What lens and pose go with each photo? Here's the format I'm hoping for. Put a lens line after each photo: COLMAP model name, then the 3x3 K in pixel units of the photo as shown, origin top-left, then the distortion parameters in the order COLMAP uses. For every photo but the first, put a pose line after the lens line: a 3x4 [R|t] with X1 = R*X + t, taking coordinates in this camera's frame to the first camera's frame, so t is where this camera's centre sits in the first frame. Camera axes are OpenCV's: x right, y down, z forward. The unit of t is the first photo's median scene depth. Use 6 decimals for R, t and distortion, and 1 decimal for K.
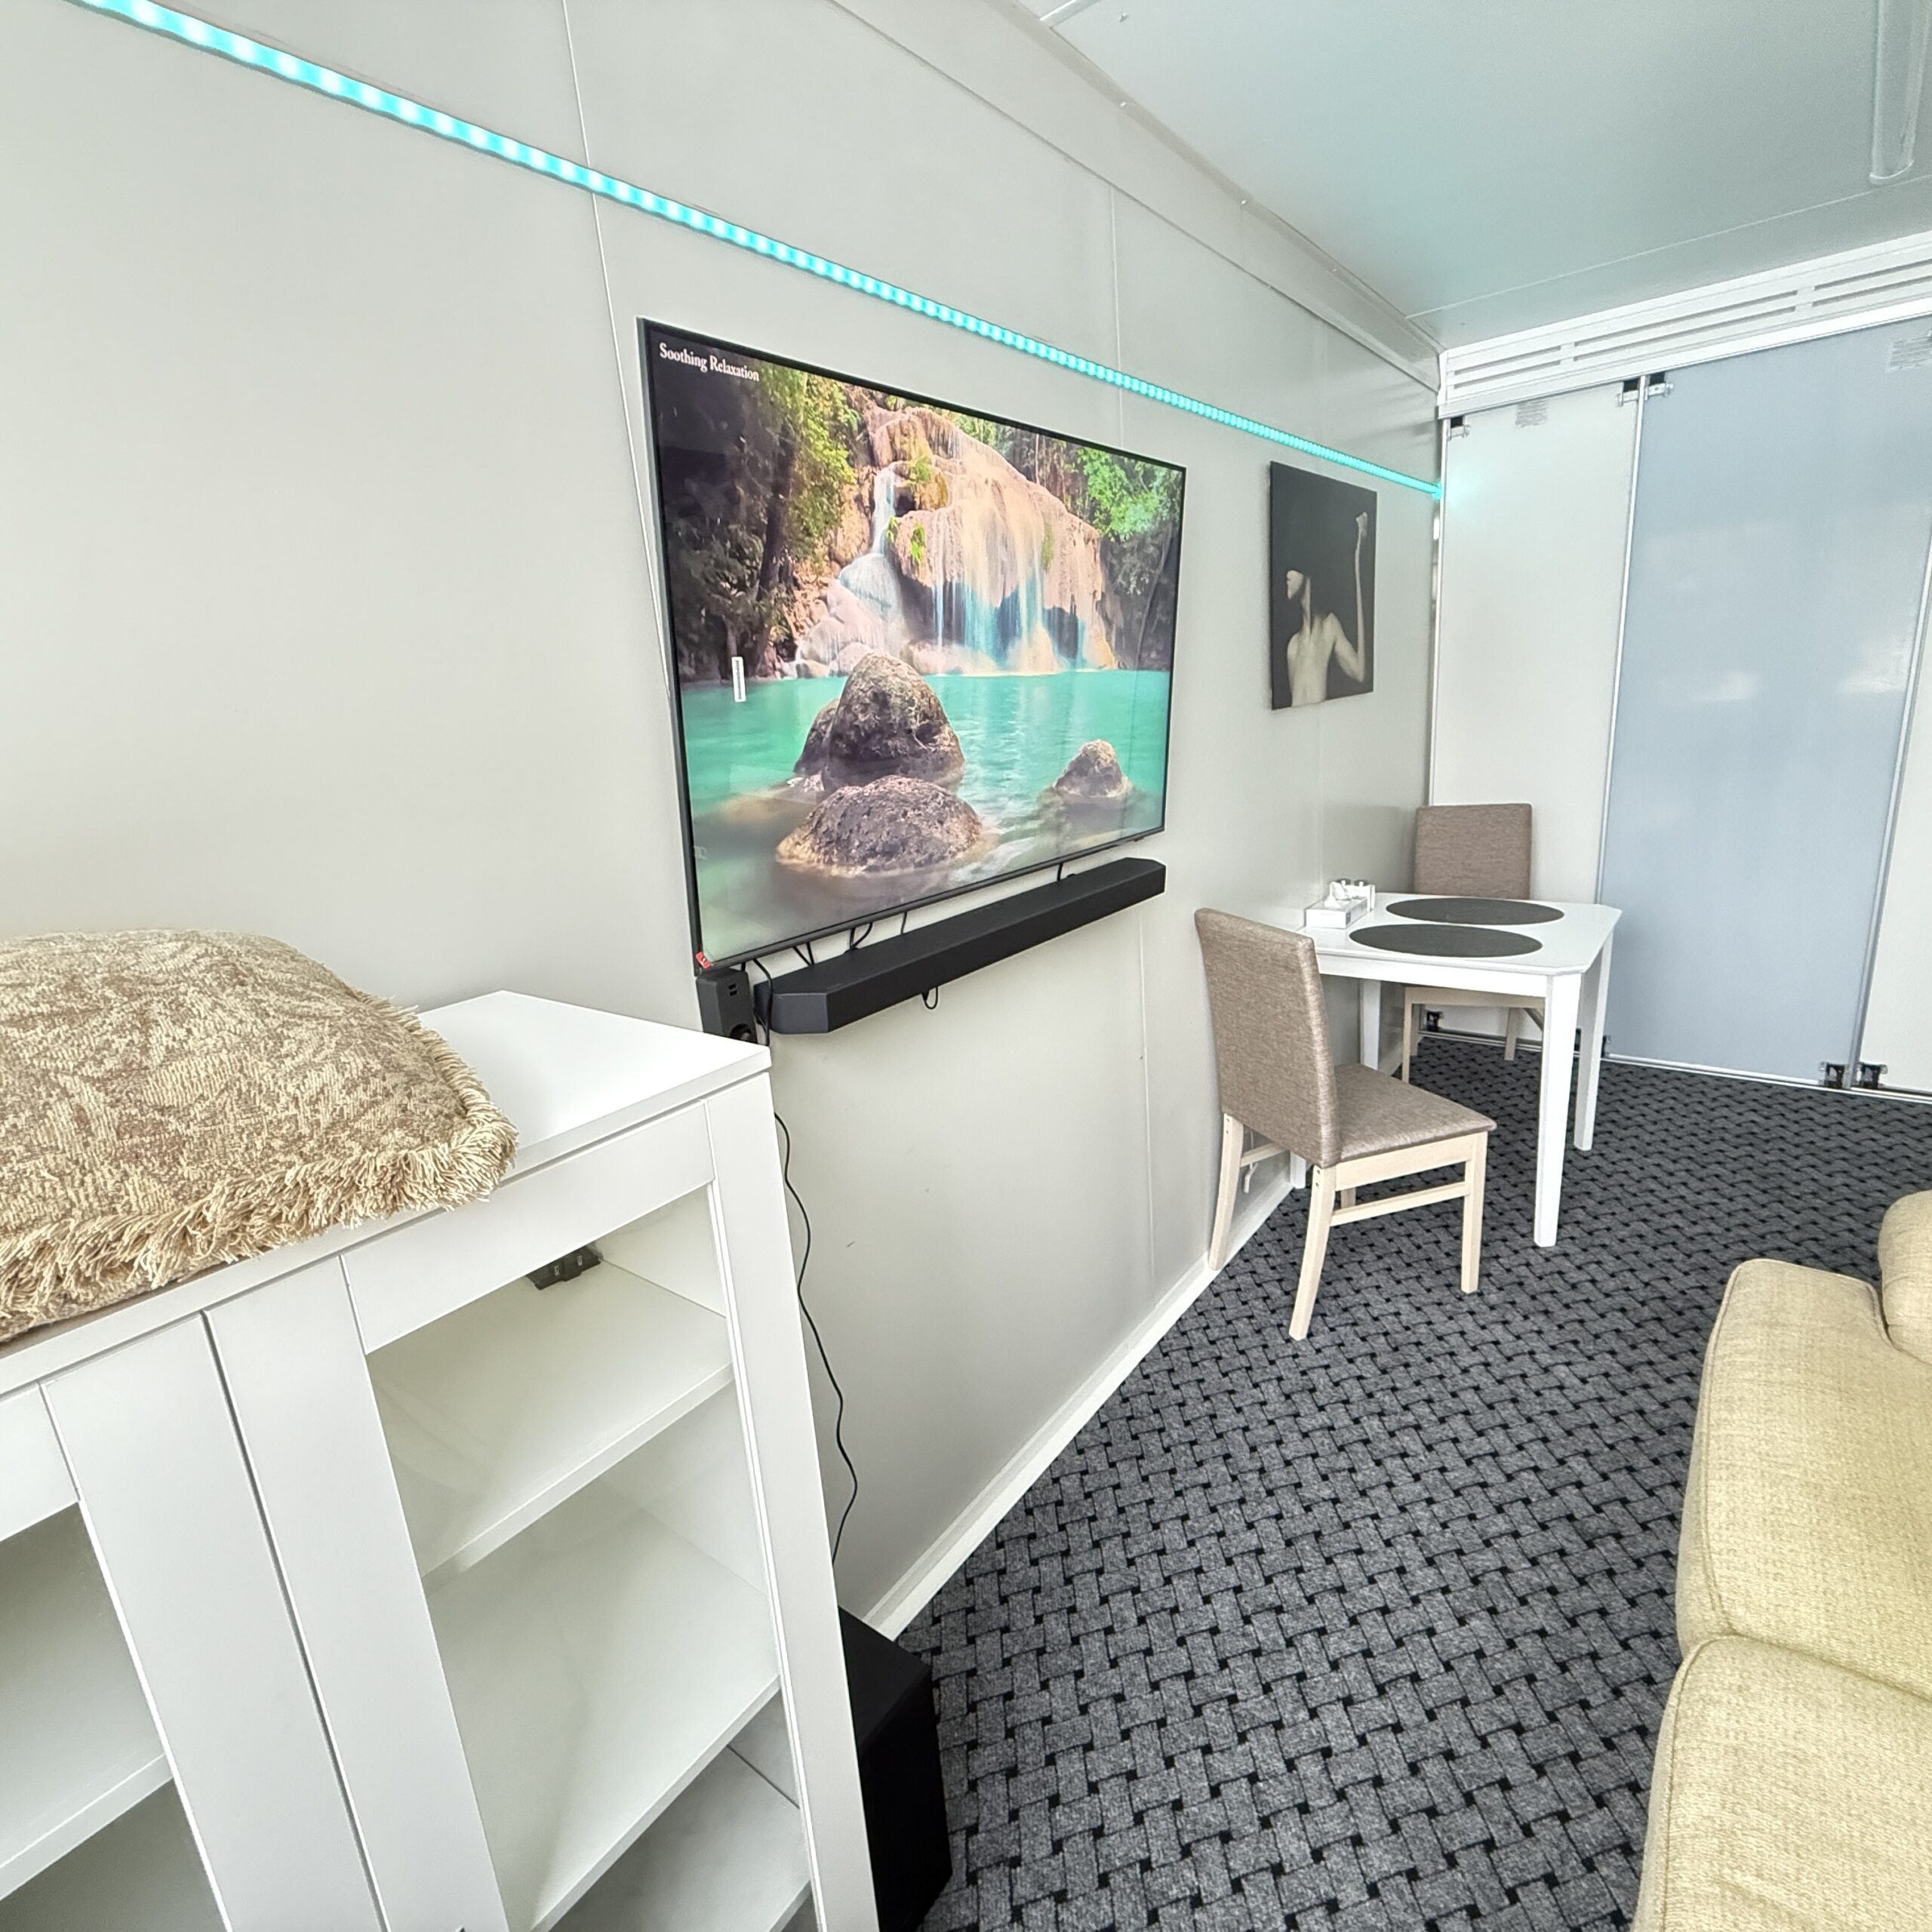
lens RADIAL K [[1023.0, 0, 956.4], [0, 1023.0, 965.3], [0, 0, 1]] dist [0.003287, -0.001182]
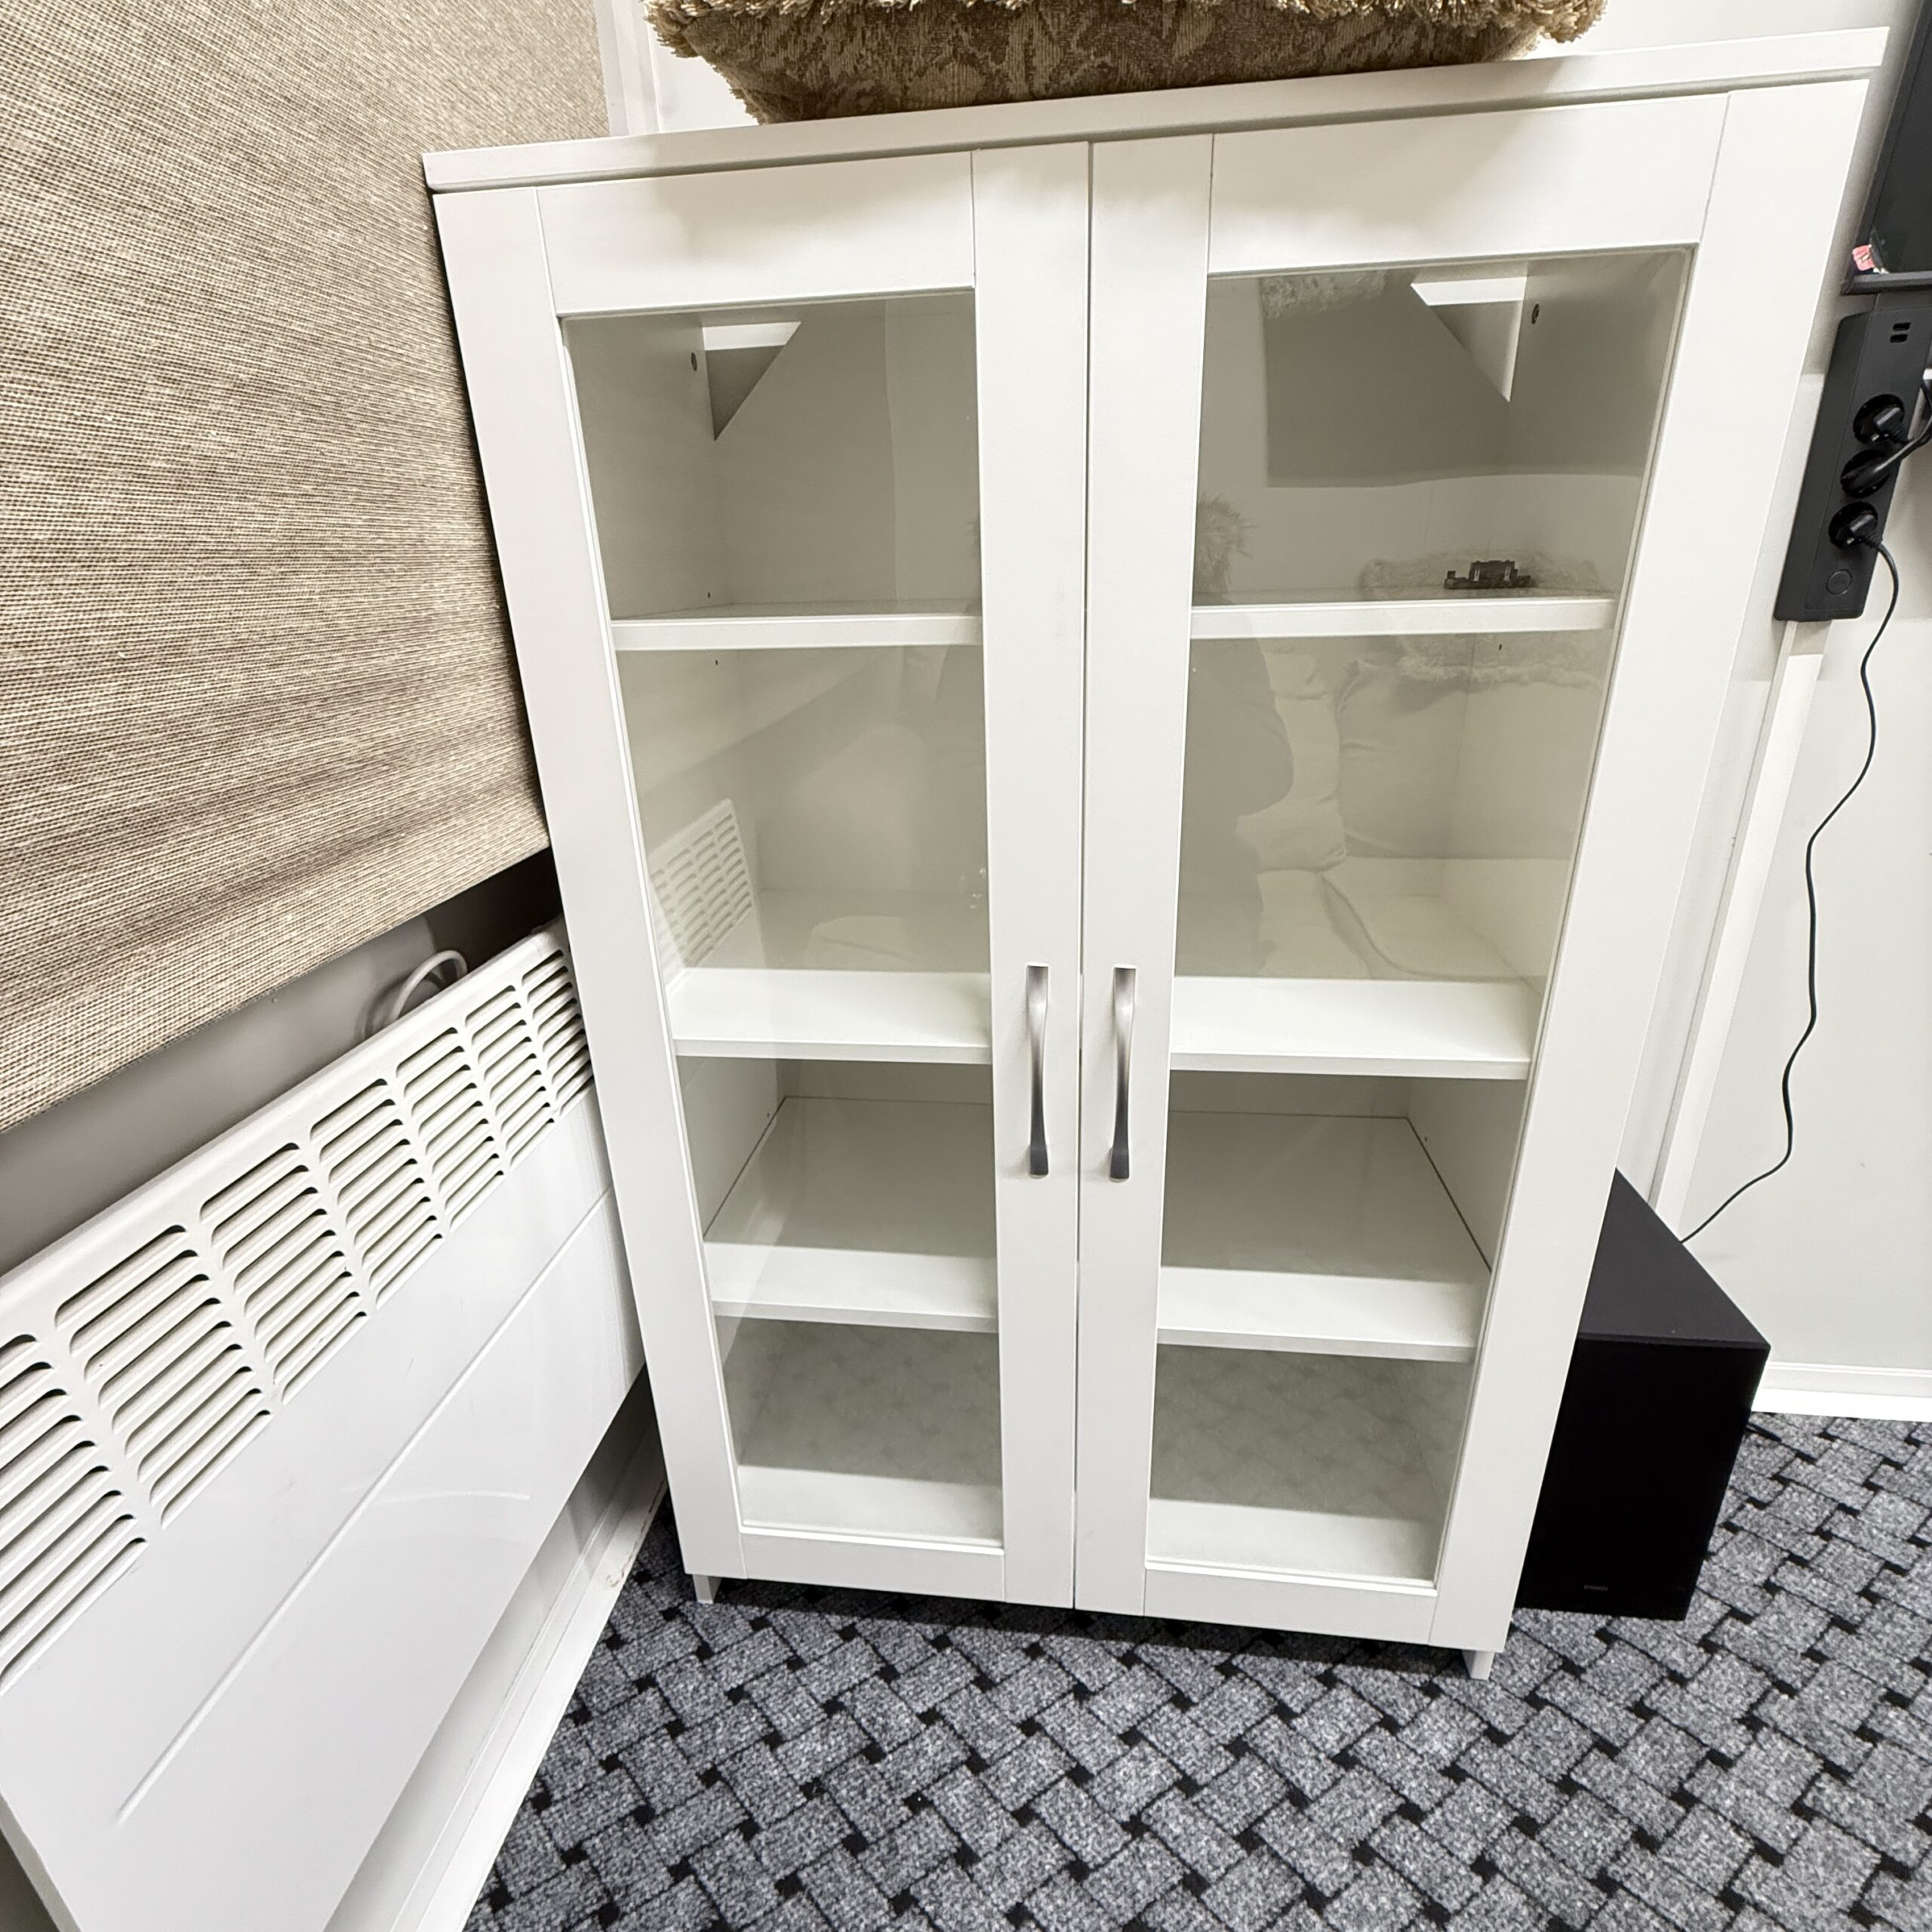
lens RADIAL K [[1023.0, 0, 967.9], [0, 1023.0, 959.5], [0, 0, 1]] dist [0.003287, -0.001182]
pose [[0.517092, 0.367533, -0.773004, 0.099821], [-0.229314, 0.929588, 0.288586, 0.263733], [0.824640, 0.028035, 0.564963, 0.099354]]
